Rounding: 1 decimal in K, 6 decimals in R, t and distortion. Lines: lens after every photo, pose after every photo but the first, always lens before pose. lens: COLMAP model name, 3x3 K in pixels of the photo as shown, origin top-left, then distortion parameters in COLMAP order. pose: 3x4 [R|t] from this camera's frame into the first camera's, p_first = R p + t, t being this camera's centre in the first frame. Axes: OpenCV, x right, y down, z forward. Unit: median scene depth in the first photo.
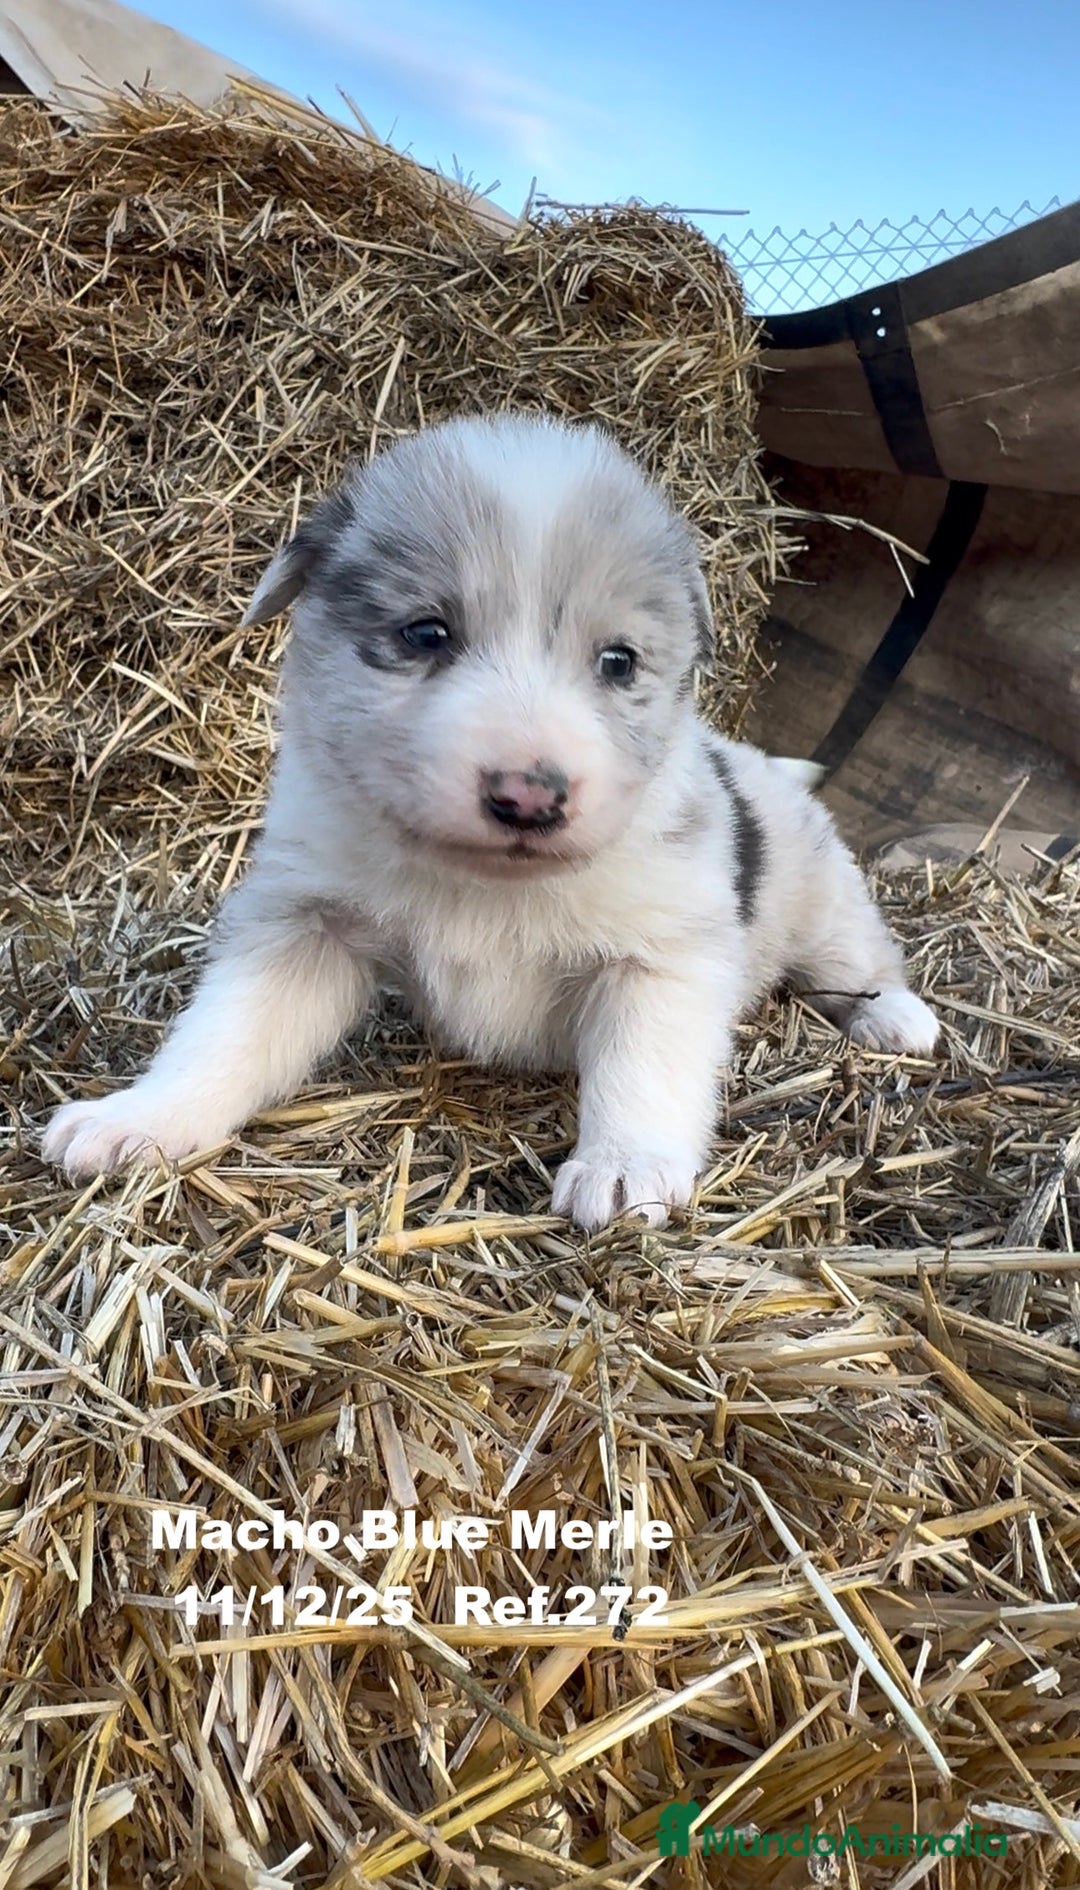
lens RADIAL K [[1312.5, 0, 540.9], [0, 1312.5, 951.3], [0, 0, 1]] dist [-0.001107, 0.005293]
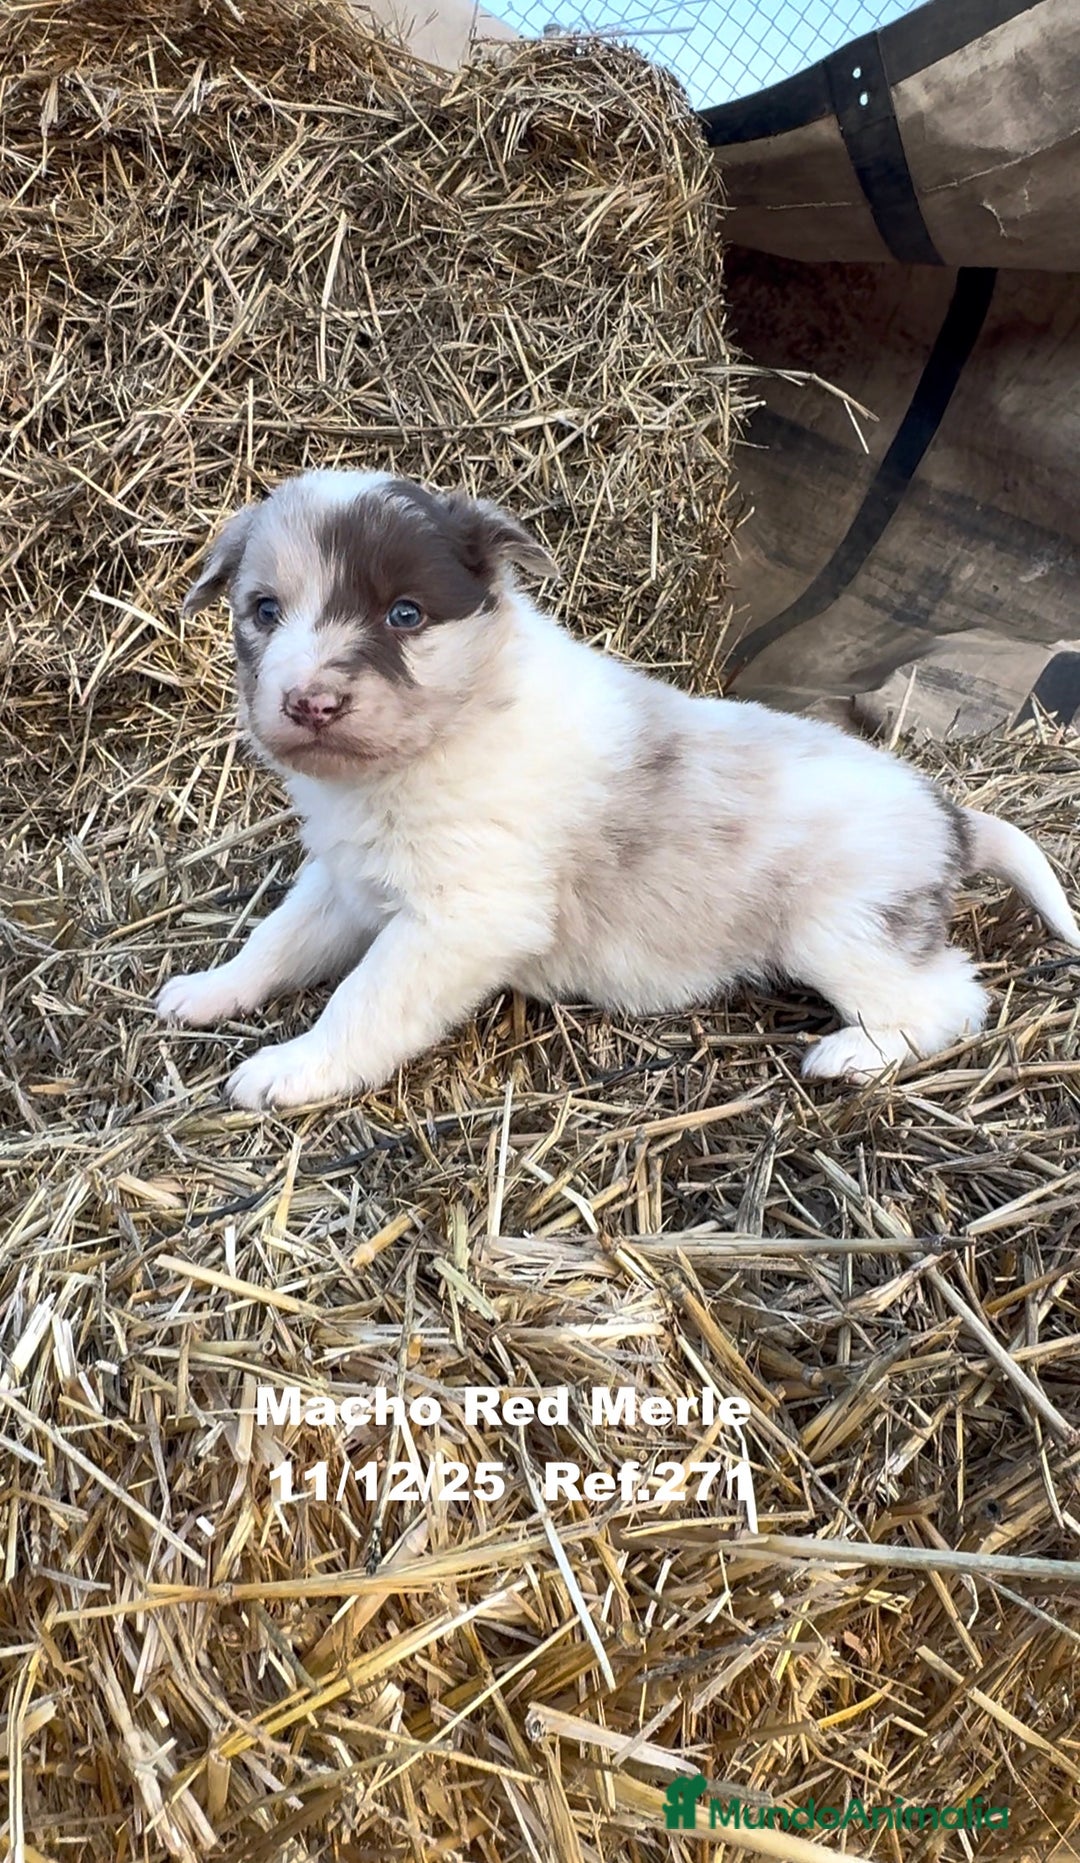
lens RADIAL K [[1309.1, 0, 542.1], [0, 1309.1, 938.2], [0, 0, 1]] dist [-0.003125, 0.003546]
pose [[0.995940, -0.063101, -0.064199, 0.071170], [0.072284, 0.985646, 0.152569, -0.069617], [0.053650, -0.156590, 0.986206, -0.044760]]
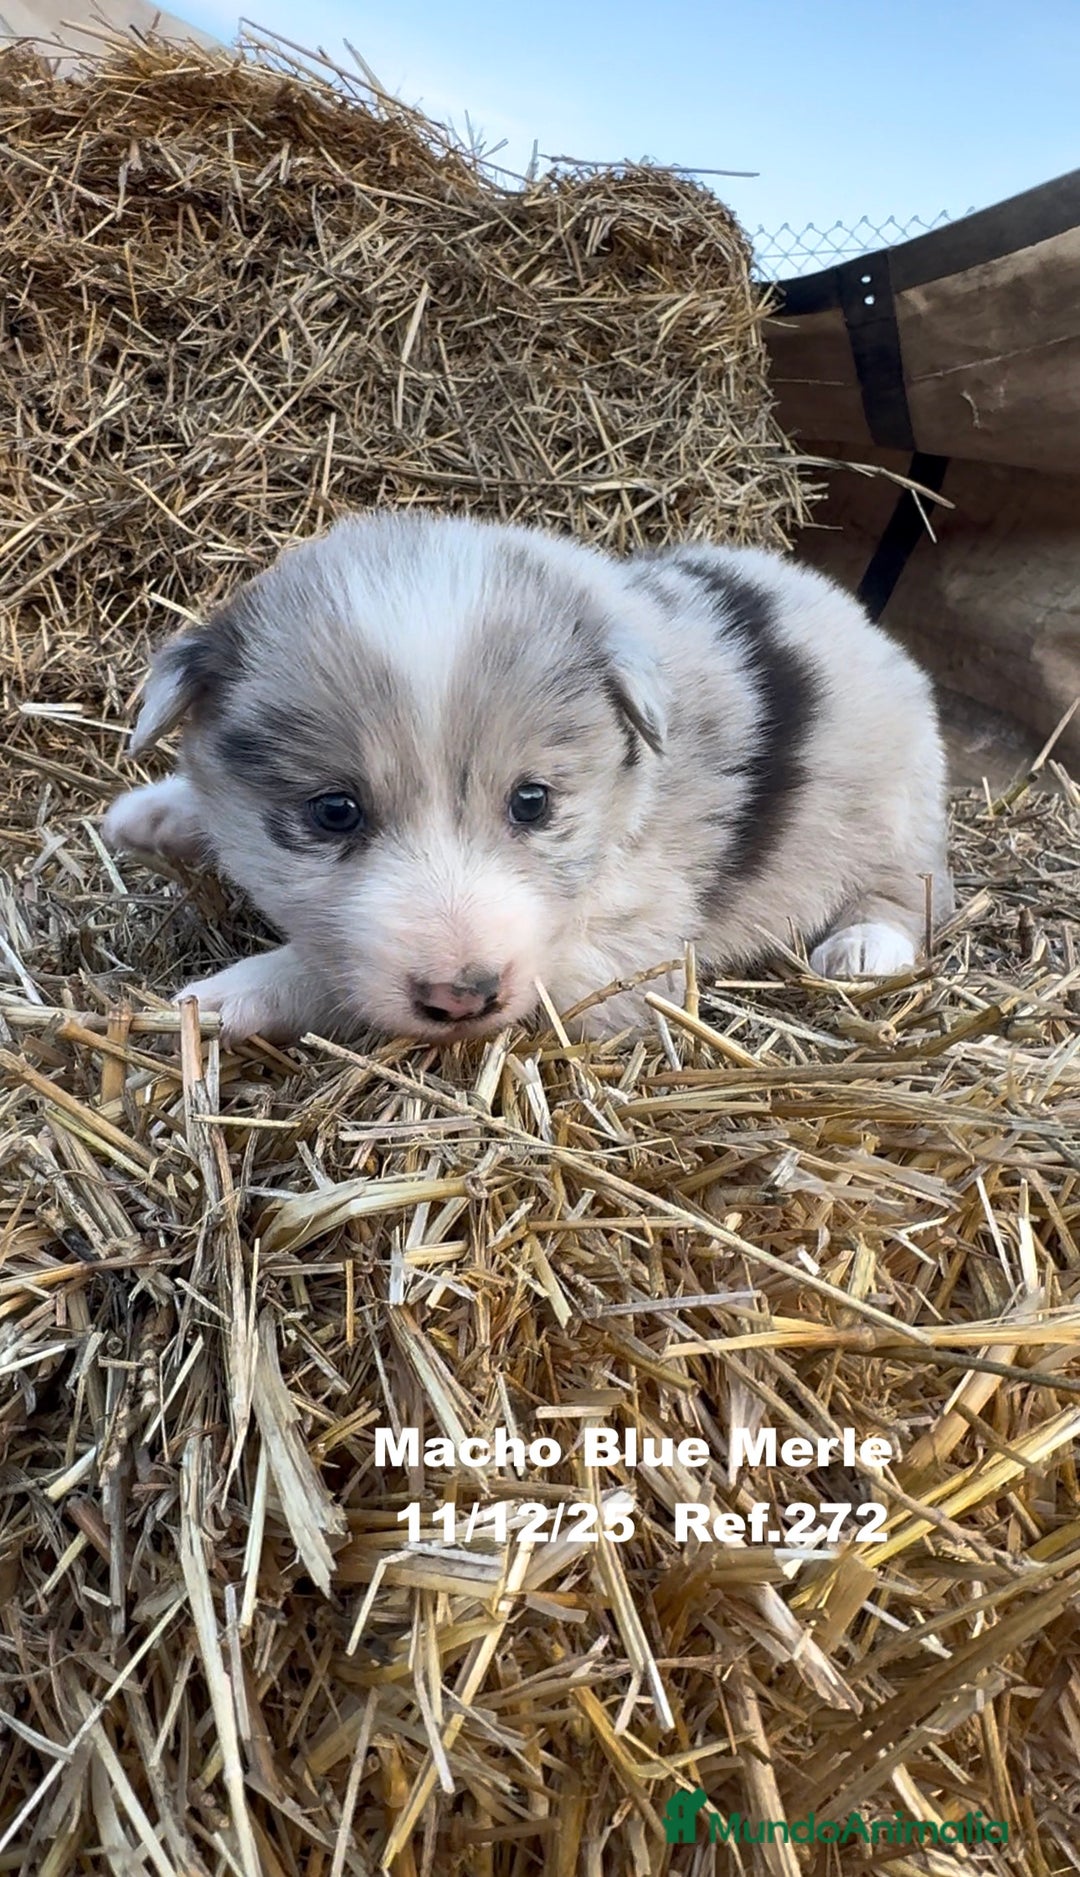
lens RADIAL K [[1312.8, 0, 542.1], [0, 1312.8, 934.2], [0, 0, 1]] dist [-0.000632, 0.004037]
pose [[0.997452, -0.005879, 0.071093, -0.091068], [0.006905, 0.999875, -0.014189, 0.046247], [-0.071001, 0.014643, 0.997369, -0.003042]]
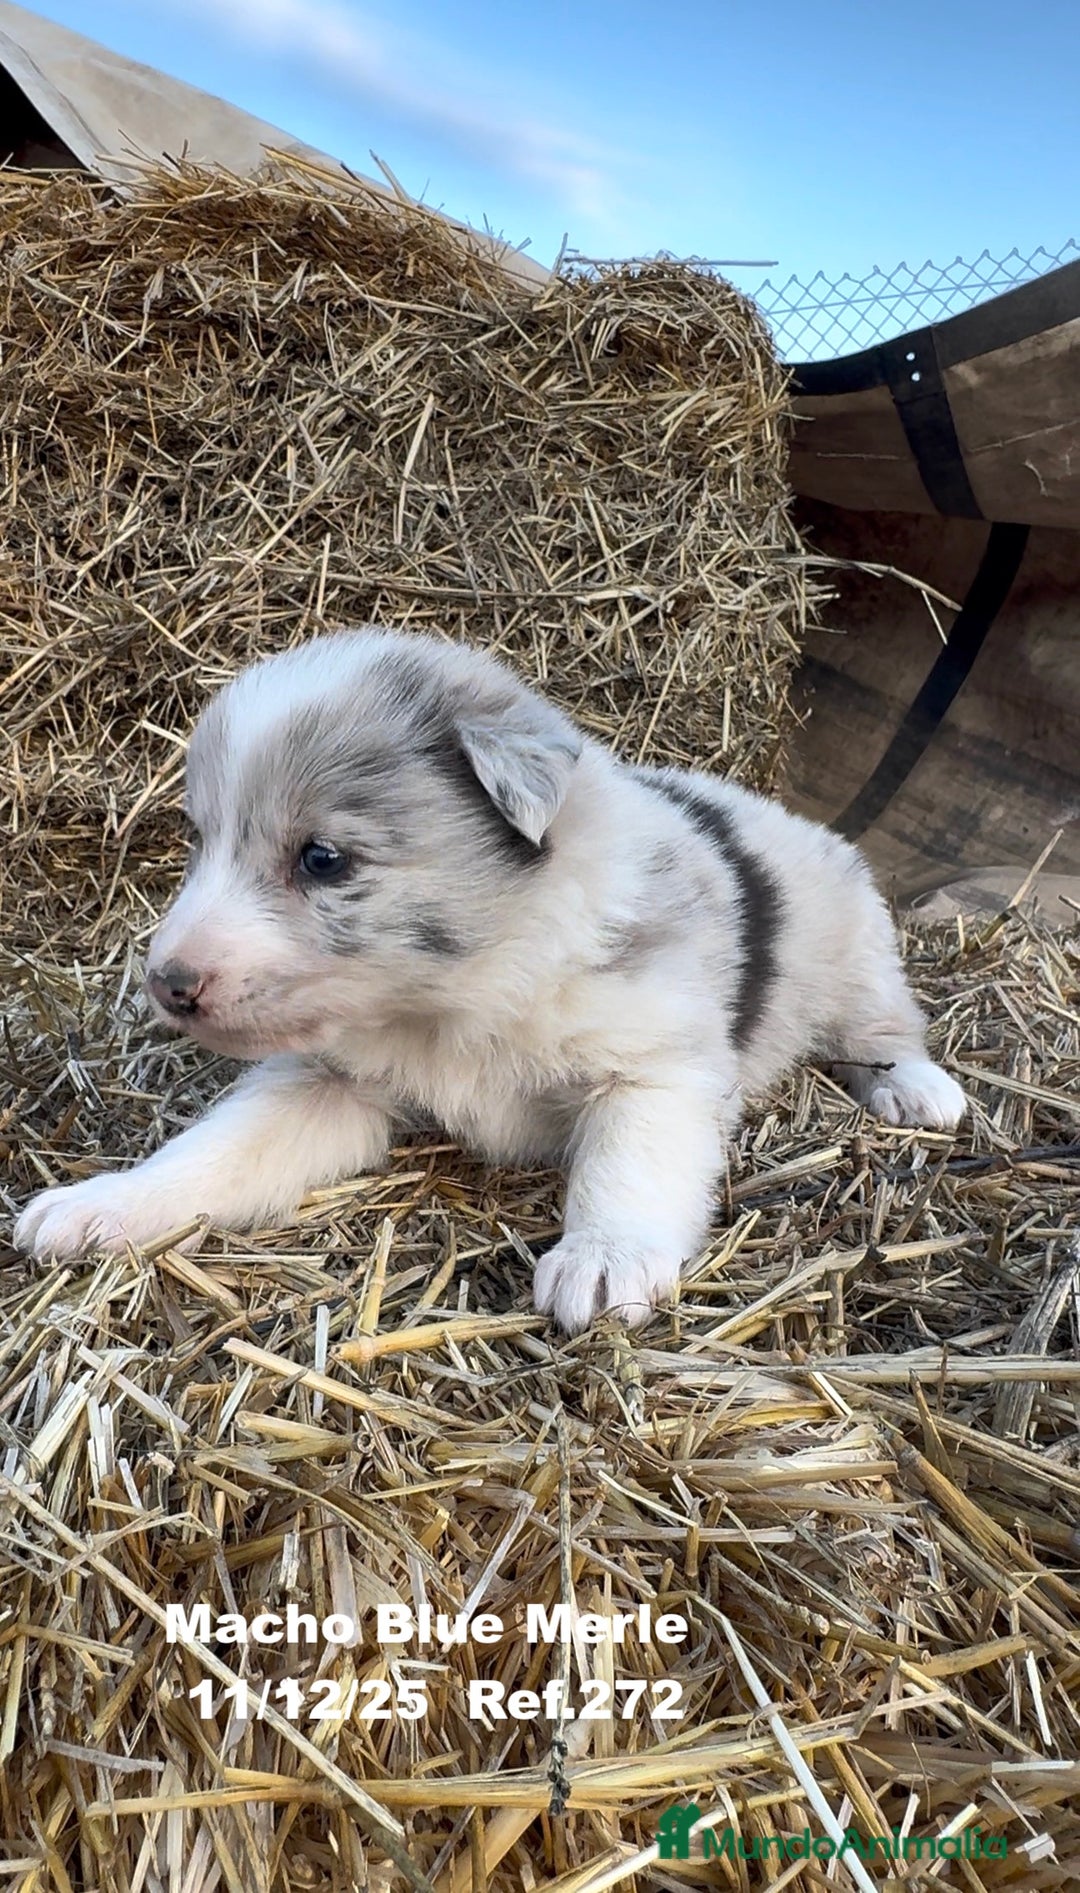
lens RADIAL K [[1311.7, 0, 541.5], [0, 1311.7, 950.4], [0, 0, 1]] dist [-0.000722, 0.003124]
pose [[0.999165, -0.005072, -0.040544, 0.017287], [0.003881, 0.999560, -0.029423, -0.011350], [0.040675, 0.029241, 0.998744, 0.010453]]
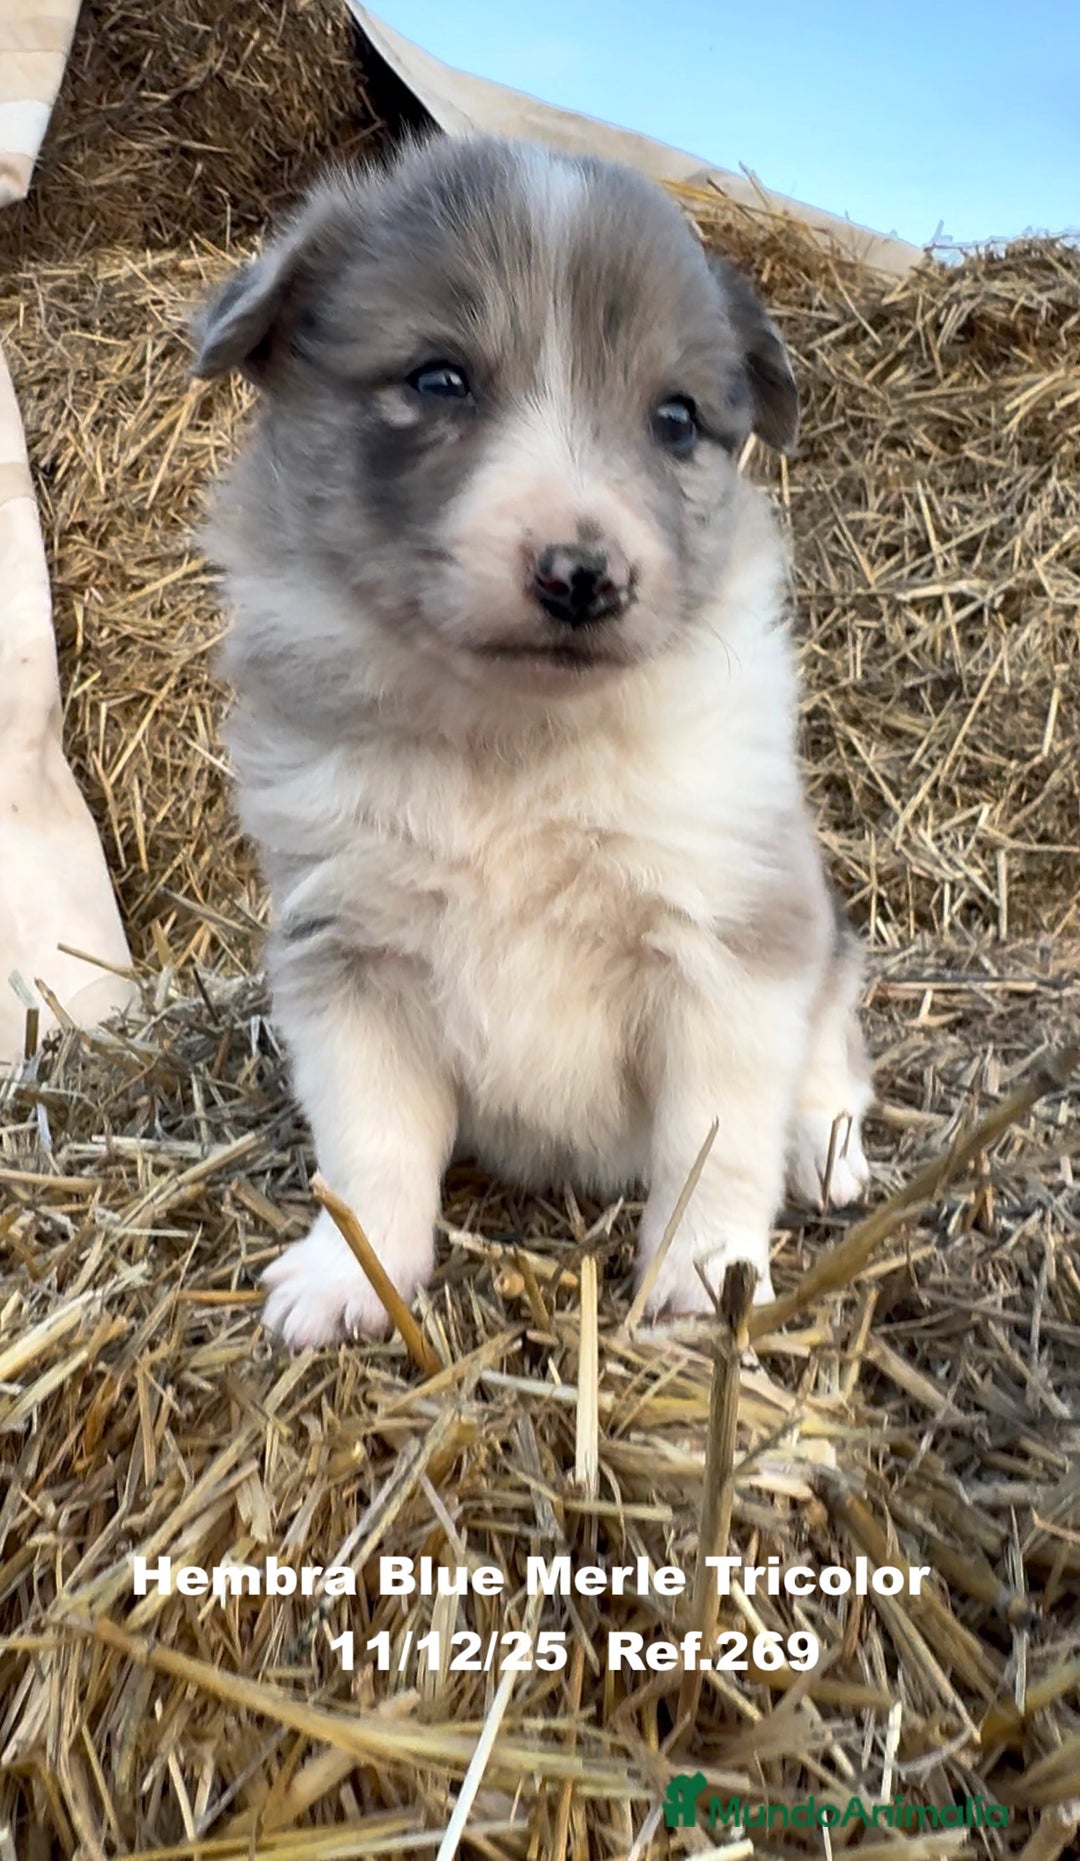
lens RADIAL K [[1307.7, 0, 542.0], [0, 1307.7, 937.2], [0, 0, 1]] dist [-0.003125, 0.003546]
pose [[0.932885, 0.050167, -0.356664, 0.109267], [-0.068225, 0.996937, -0.038223, -0.005374], [0.353654, 0.059991, 0.933450, 0.029223]]
